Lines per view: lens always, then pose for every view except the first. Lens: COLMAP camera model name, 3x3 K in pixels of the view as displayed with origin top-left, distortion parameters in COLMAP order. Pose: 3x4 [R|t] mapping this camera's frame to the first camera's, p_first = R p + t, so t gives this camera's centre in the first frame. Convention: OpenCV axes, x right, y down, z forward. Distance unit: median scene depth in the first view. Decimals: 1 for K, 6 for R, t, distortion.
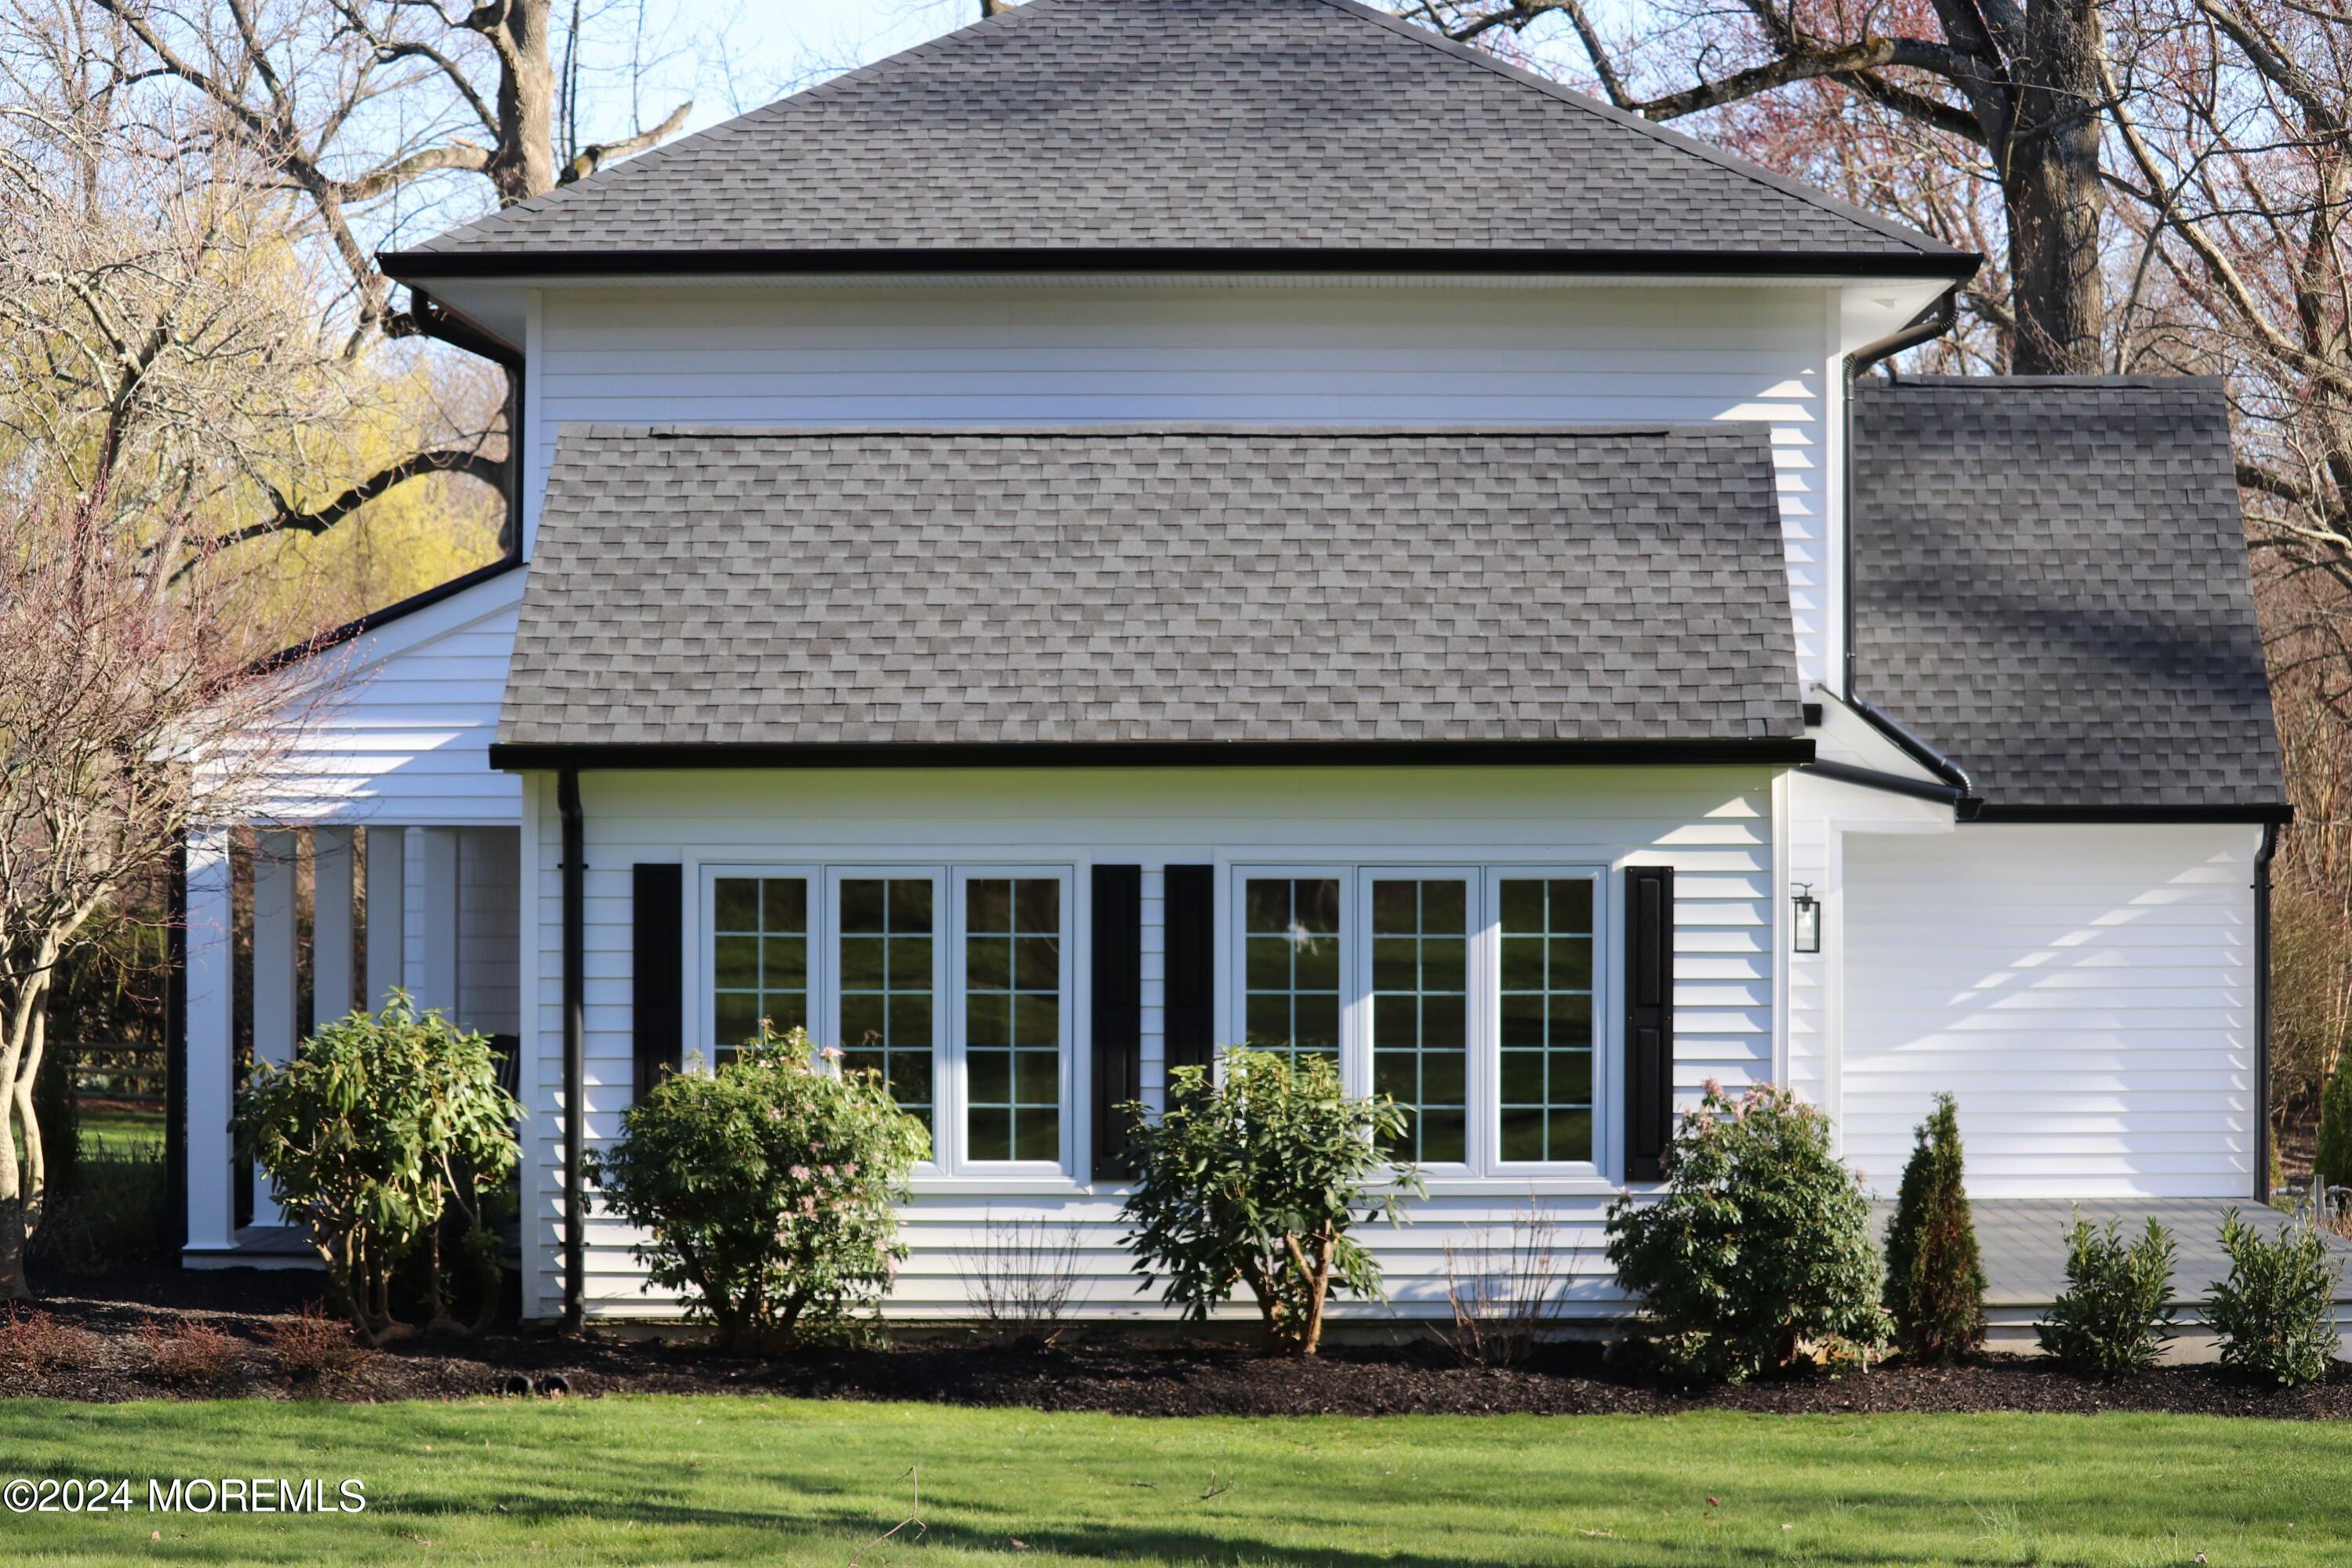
lens RADIAL K [[6061.2, 0, 1176.0], [0, 6061.2, 784.0], [0, 0, 1]] dist [-0.236446, -4.551114]
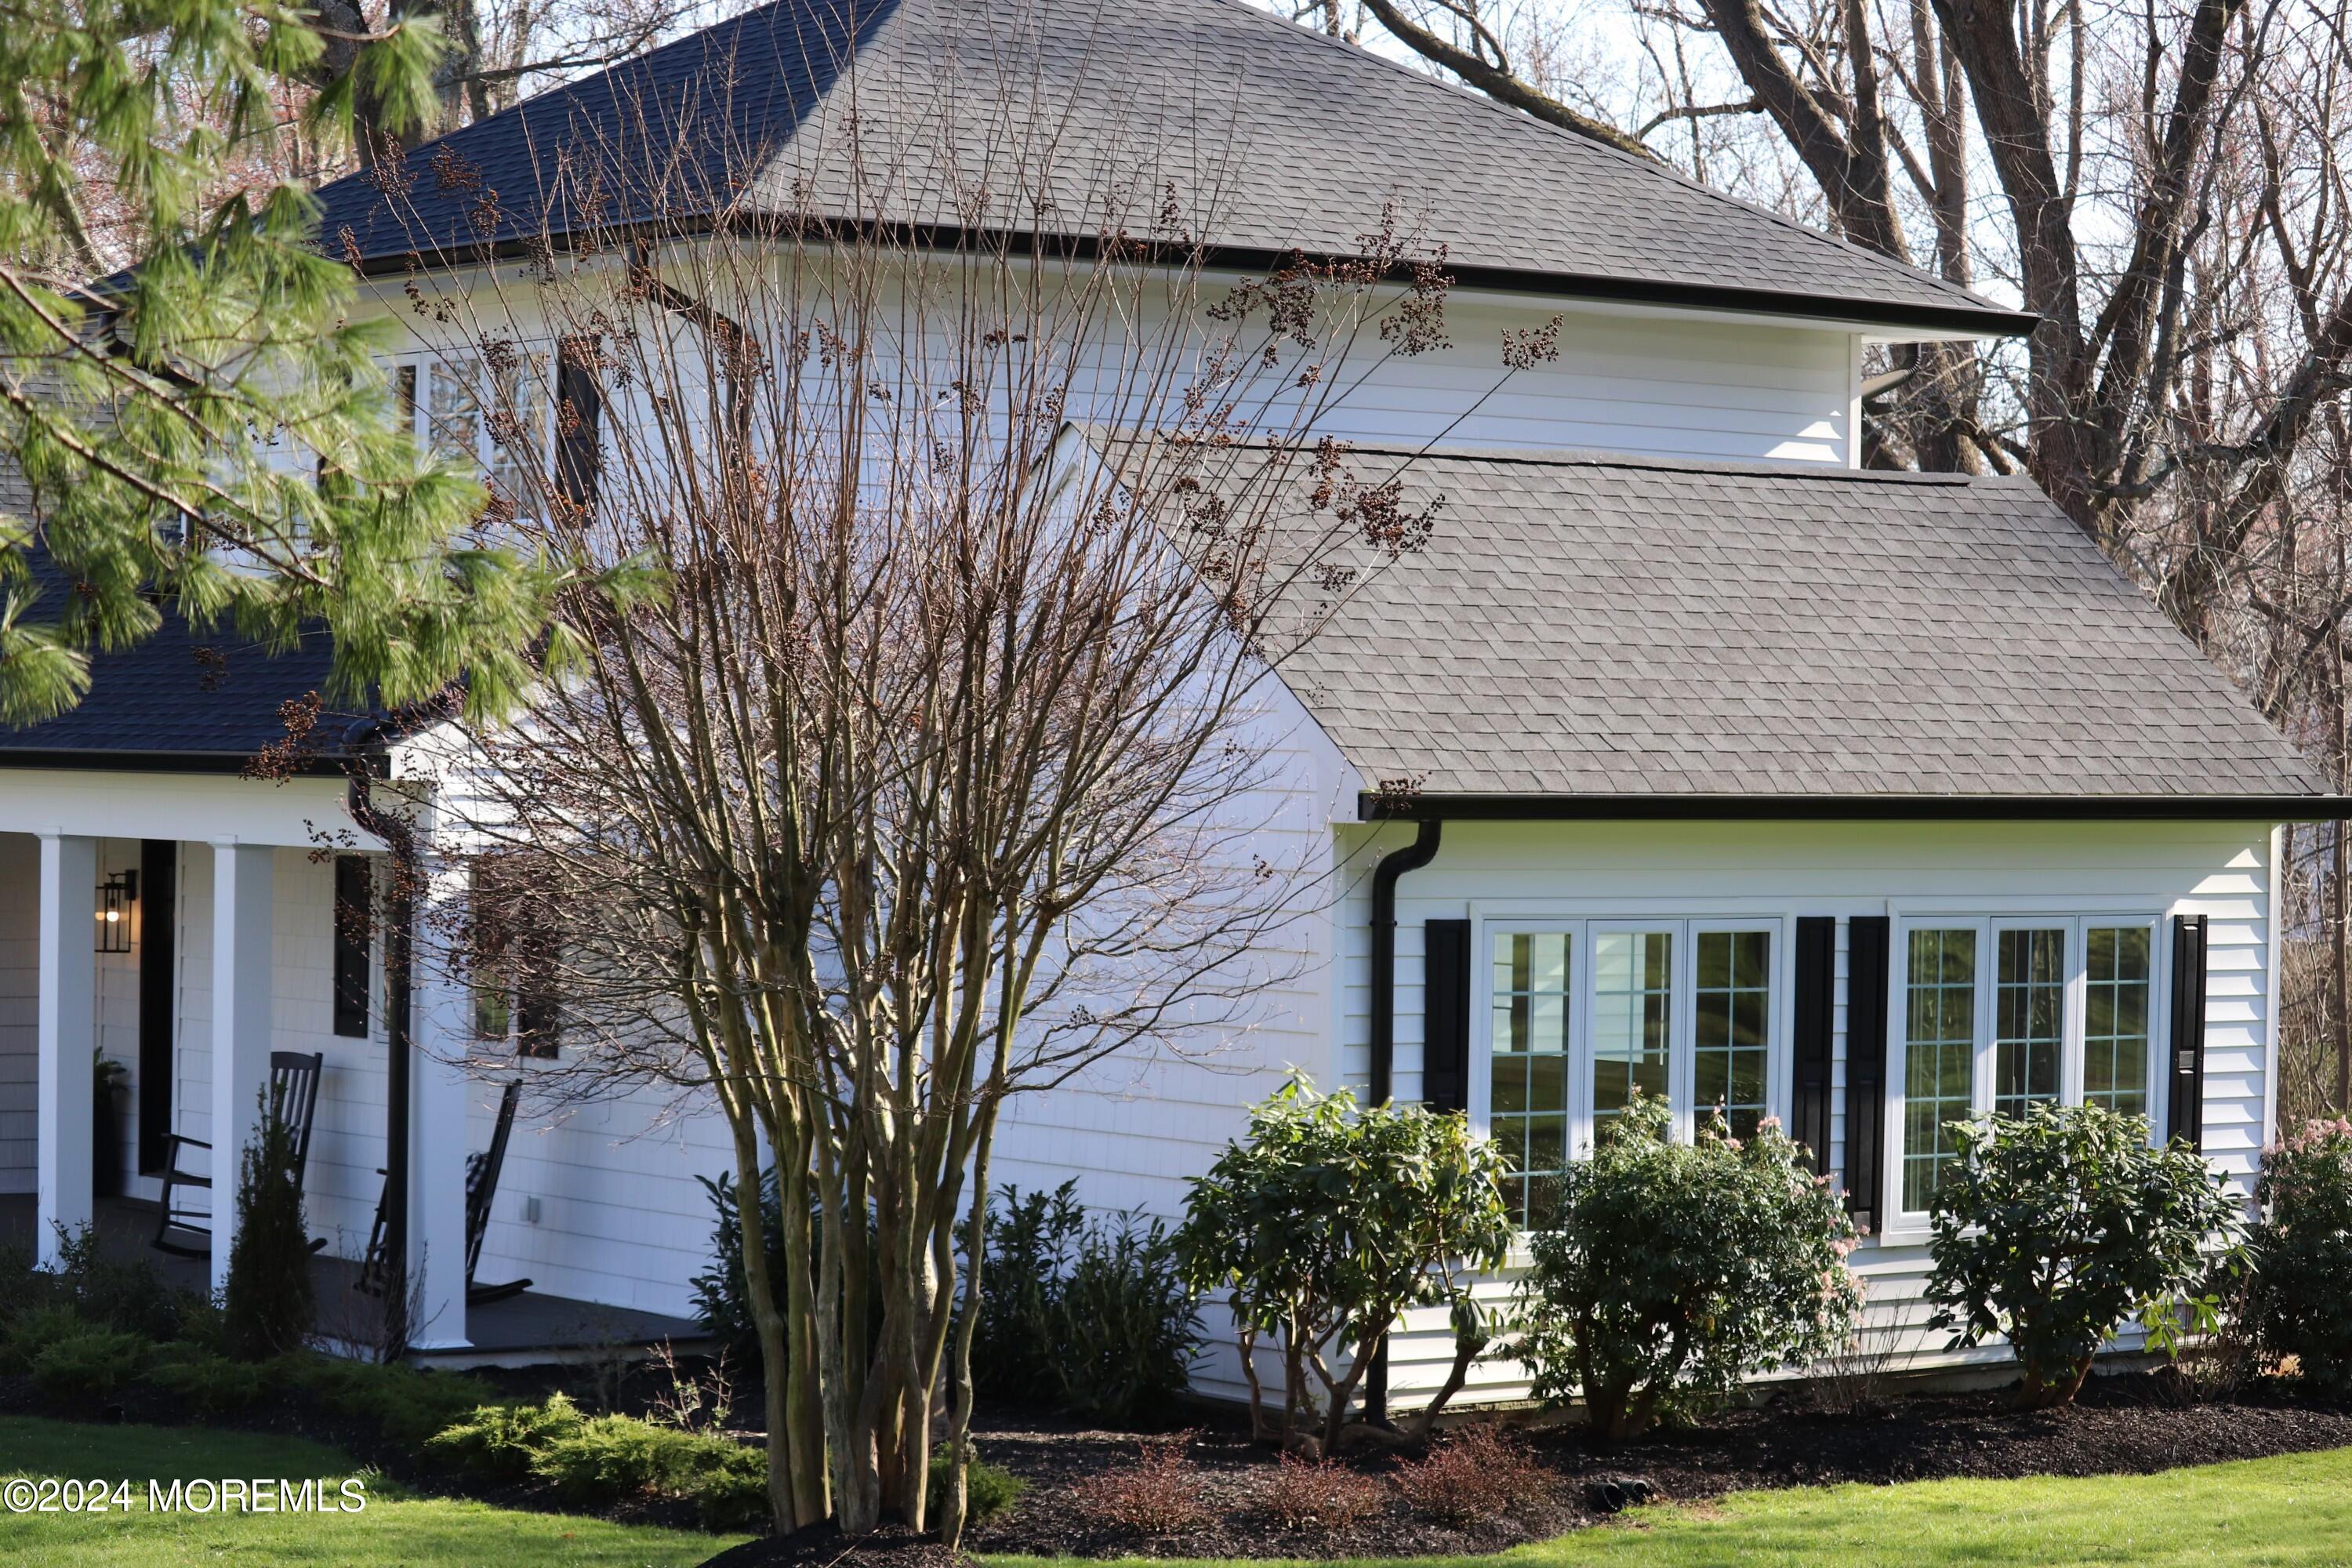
lens RADIAL K [[6061.2, 0, 1176.0], [0, 6061.2, 784.0], [0, 0, 1]] dist [-0.236446, -4.551114]
pose [[0.801883, 0.007411, 0.597435, -0.688431], [0.001259, 0.999900, -0.014093, 0.005313], [-0.597479, 0.012053, 0.801794, 0.265893]]
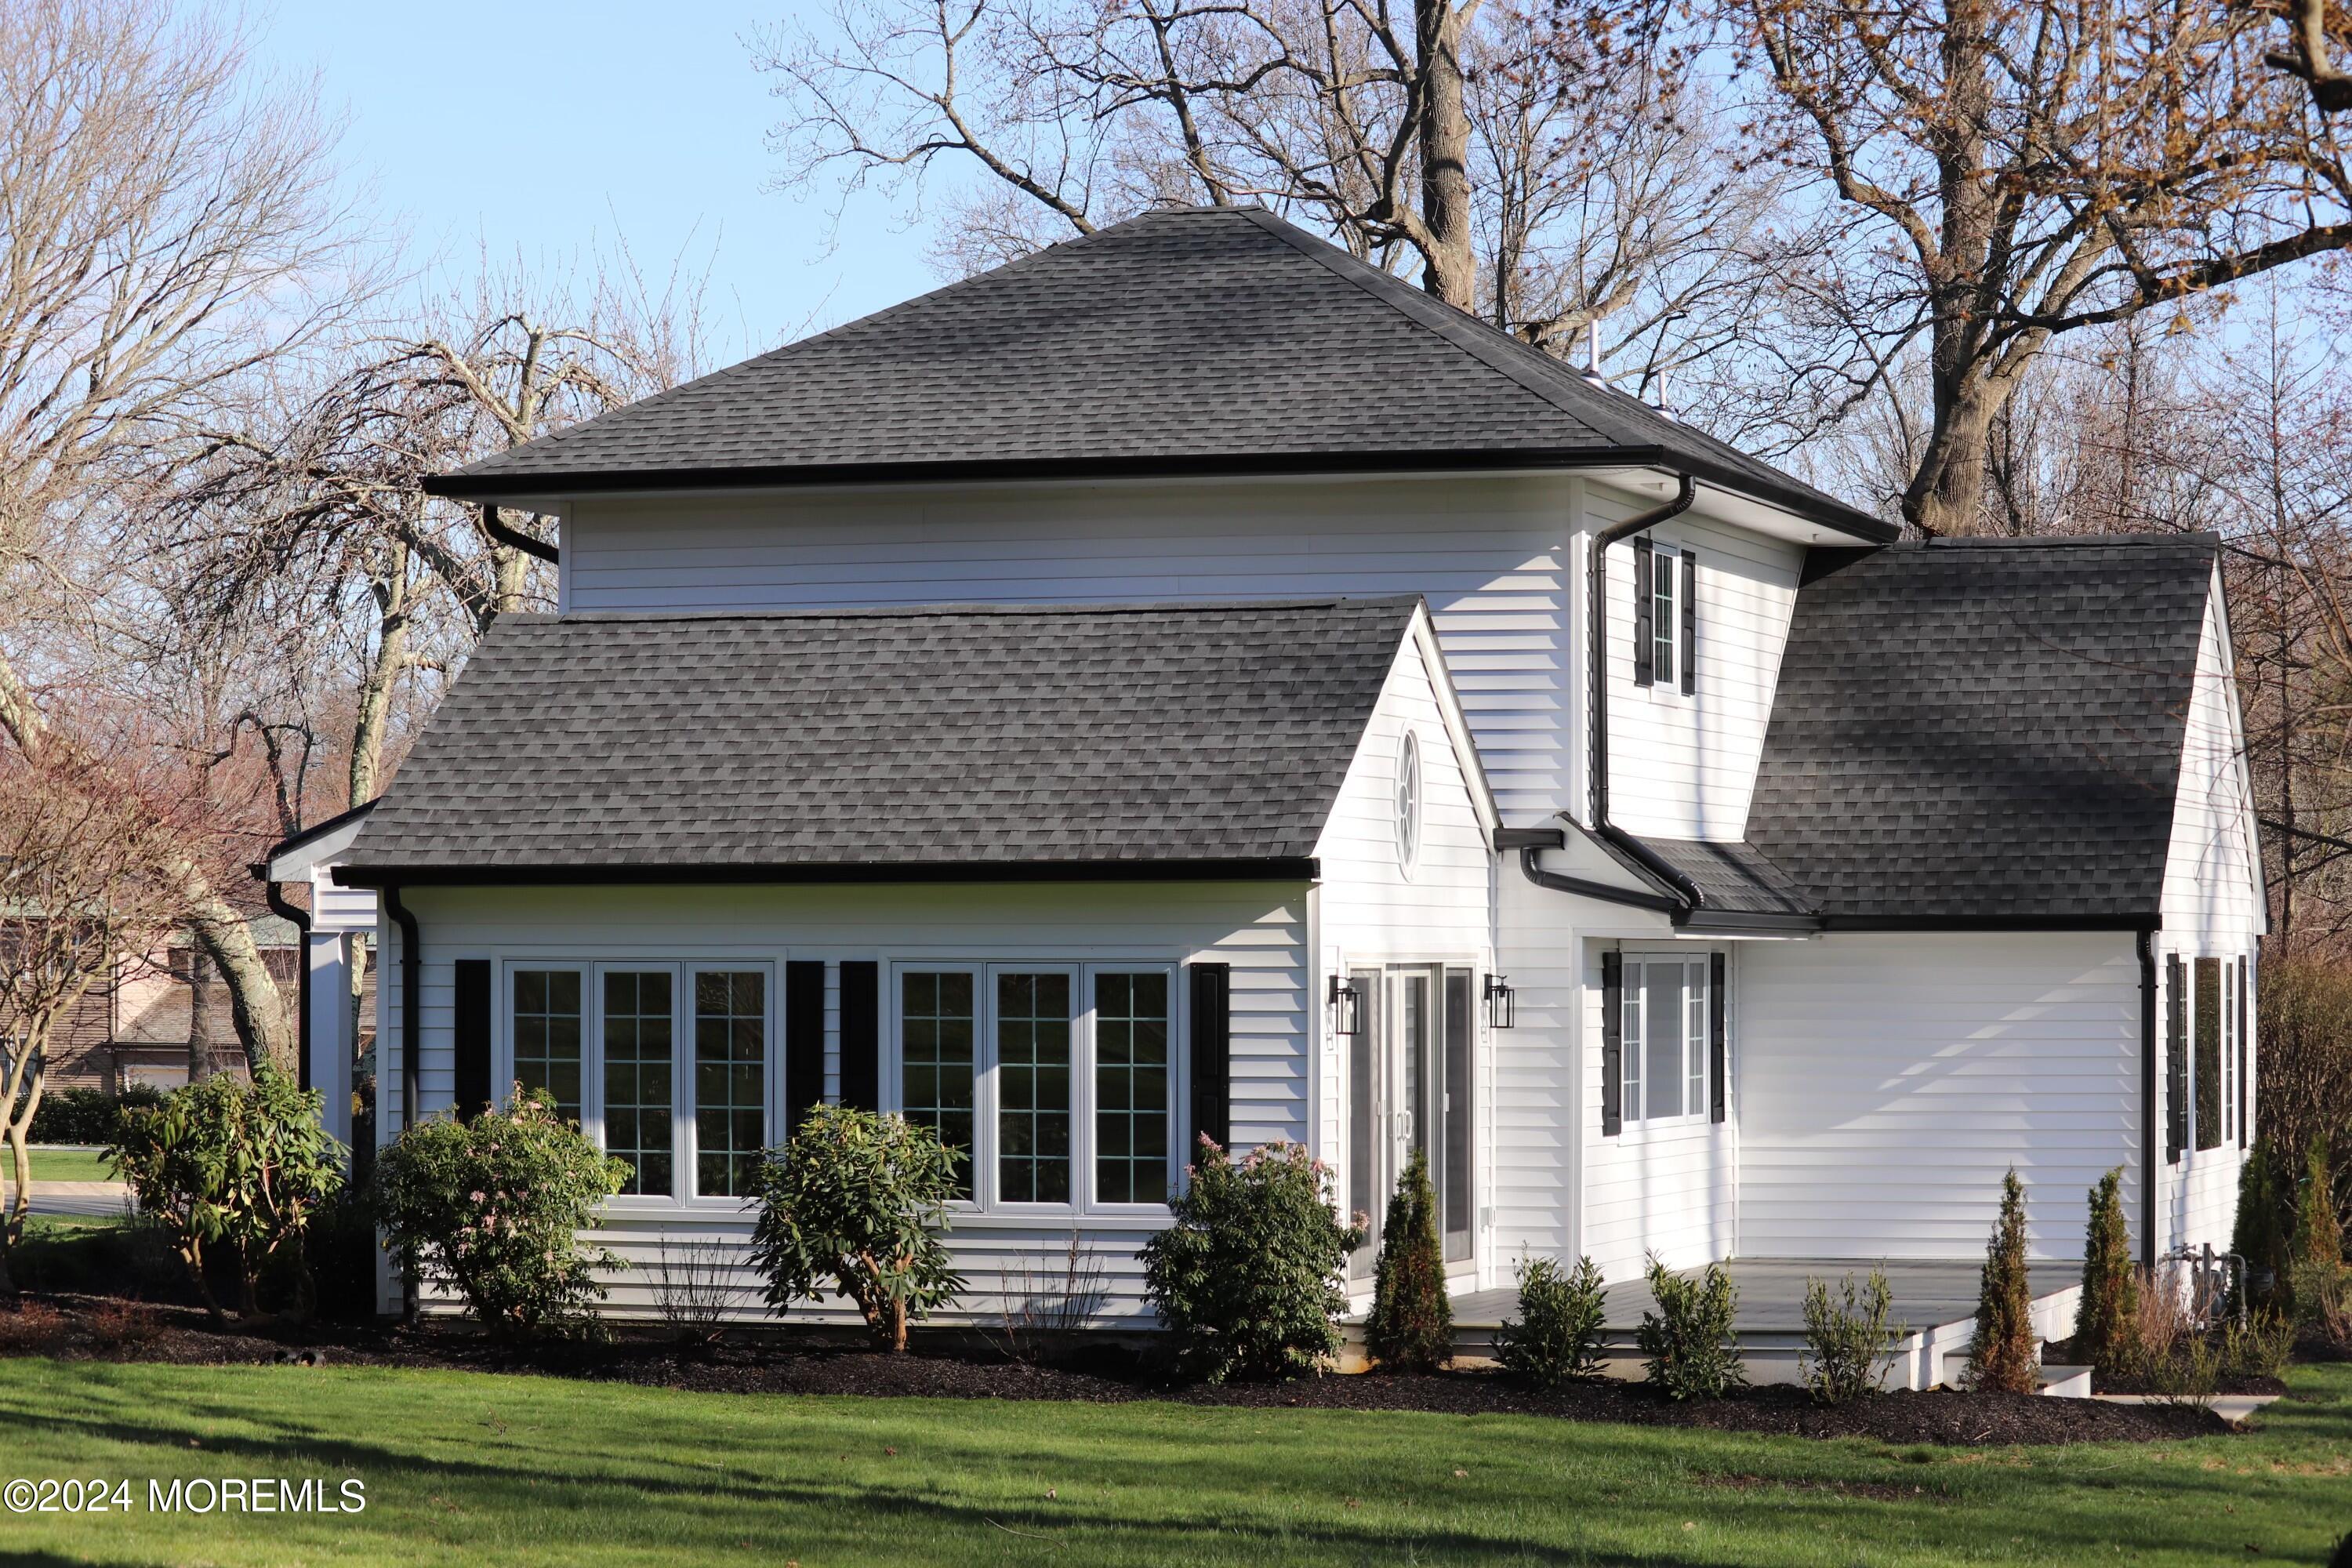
lens RADIAL K [[6061.2, 0, 1176.0], [0, 6061.2, 784.0], [0, 0, 1]] dist [-0.236446, -4.551114]
pose [[0.956911, -0.008298, -0.290262, 0.427880], [0.002055, 0.999760, -0.021808, 0.004100], [0.290373, 0.020272, 0.956699, -0.177351]]
